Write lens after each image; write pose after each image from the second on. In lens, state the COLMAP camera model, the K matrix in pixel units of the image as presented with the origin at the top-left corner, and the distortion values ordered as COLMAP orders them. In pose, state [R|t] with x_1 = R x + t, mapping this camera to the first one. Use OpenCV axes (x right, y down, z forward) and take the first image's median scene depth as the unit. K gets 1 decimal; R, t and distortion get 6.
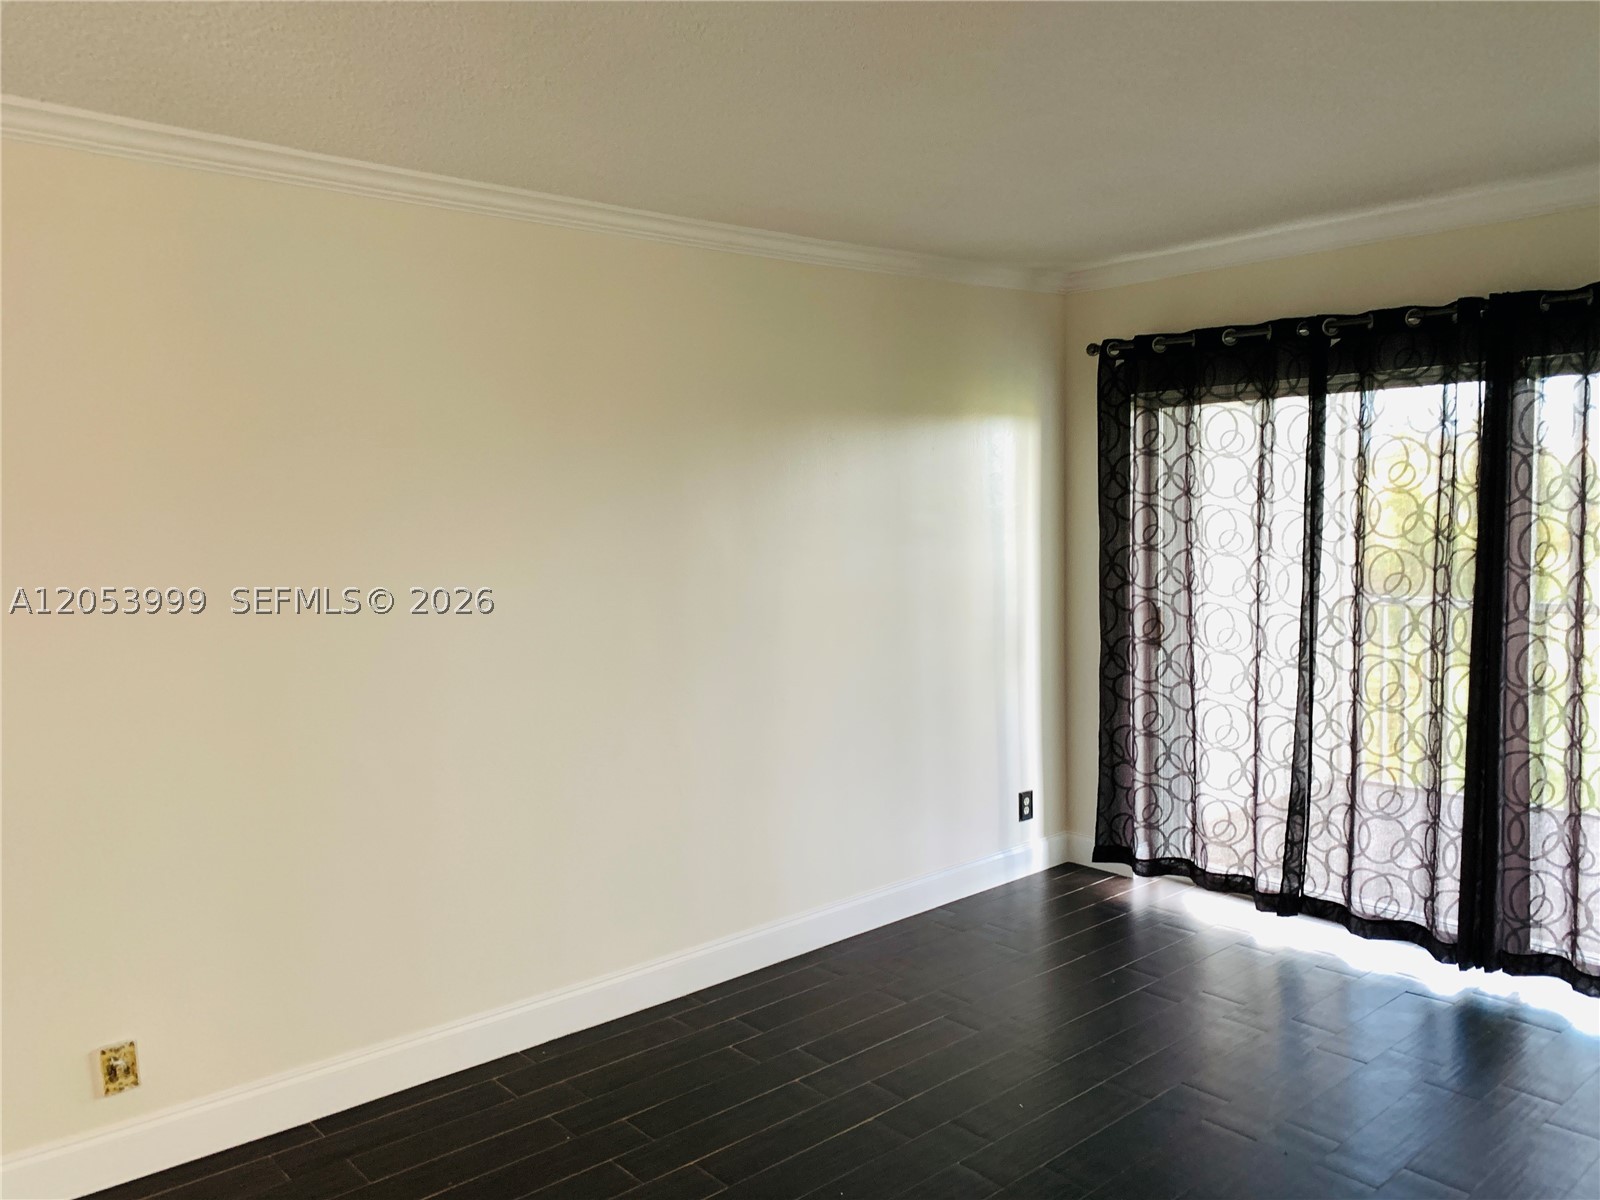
lens RADIAL K [[1207.4, 0, 800.3], [0, 1207.4, 573.1], [0, 0, 1]] dist [-0.005279, -0.009938]
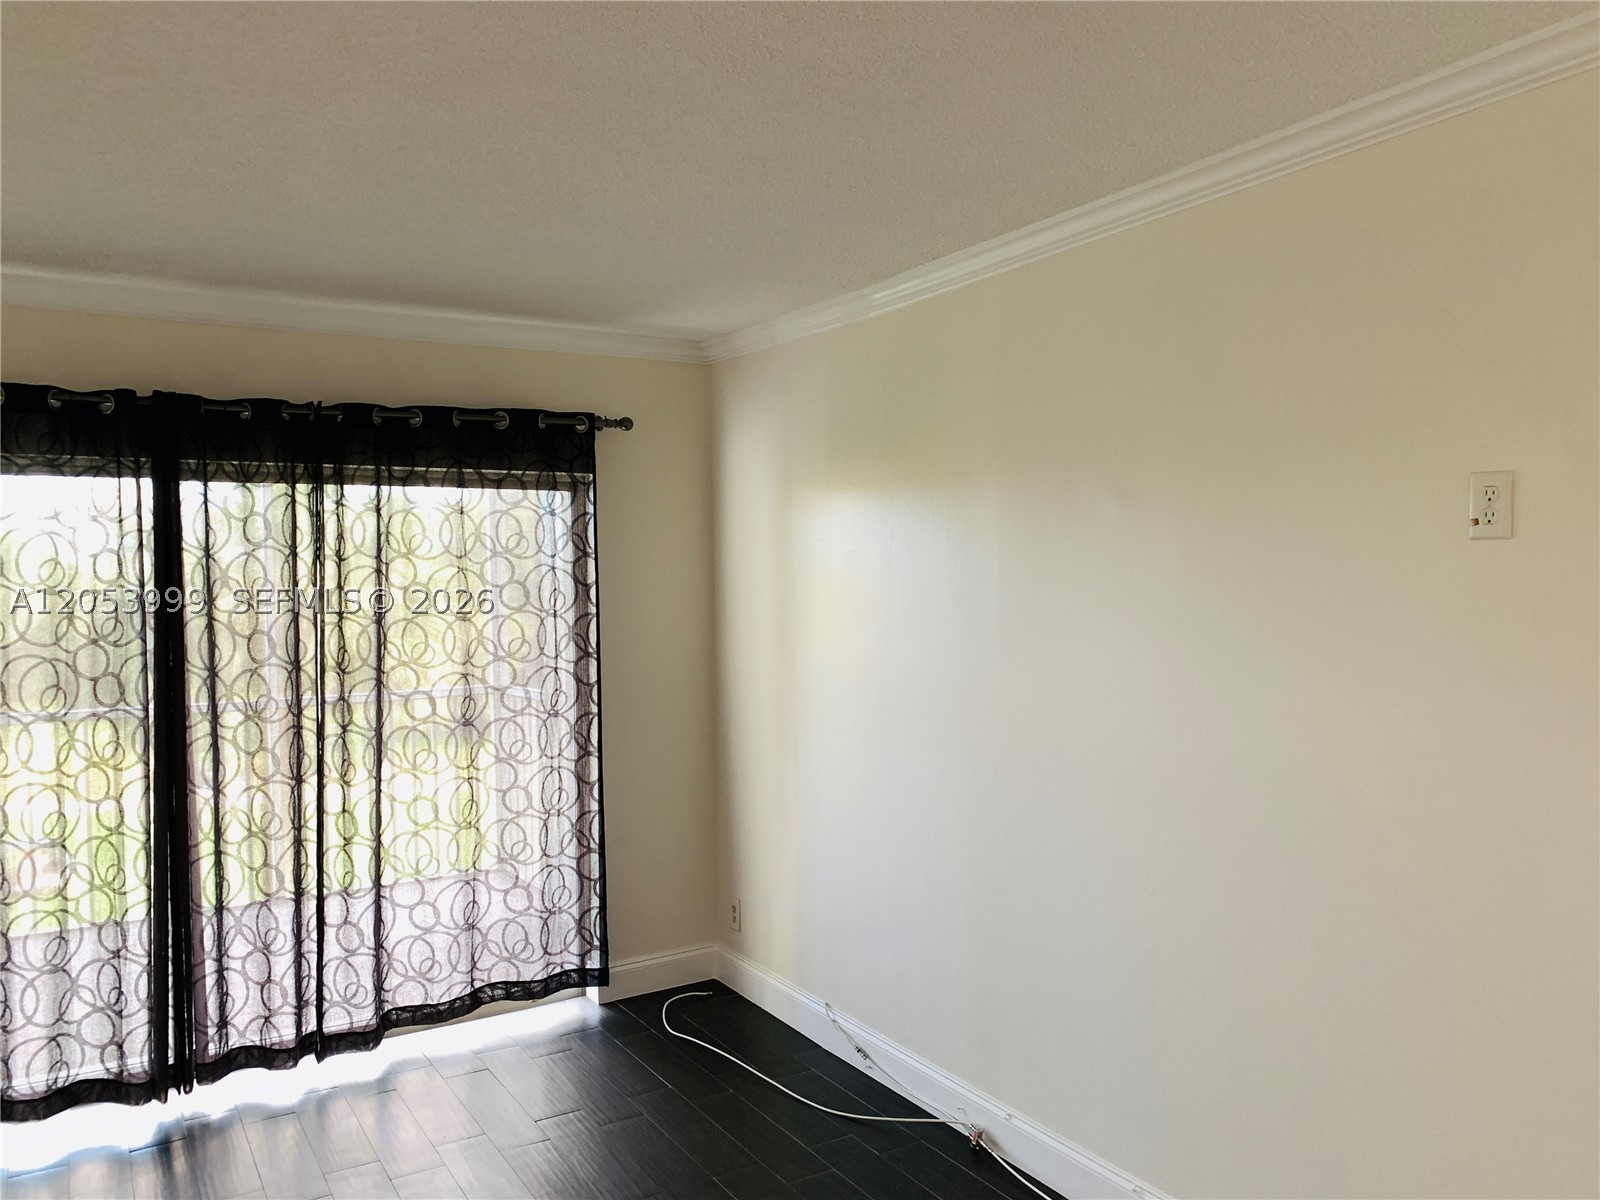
lens RADIAL K [[1235.3, 0, 758.0], [0, 1235.3, 602.3], [0, 0, 1]] dist [0.001600, 0.004970]
pose [[0.176530, -0.003346, 0.984290, -0.279536], [0.071072, 0.997427, -0.009356, -0.014764], [-0.981726, 0.071607, 0.176314, 0.312106]]
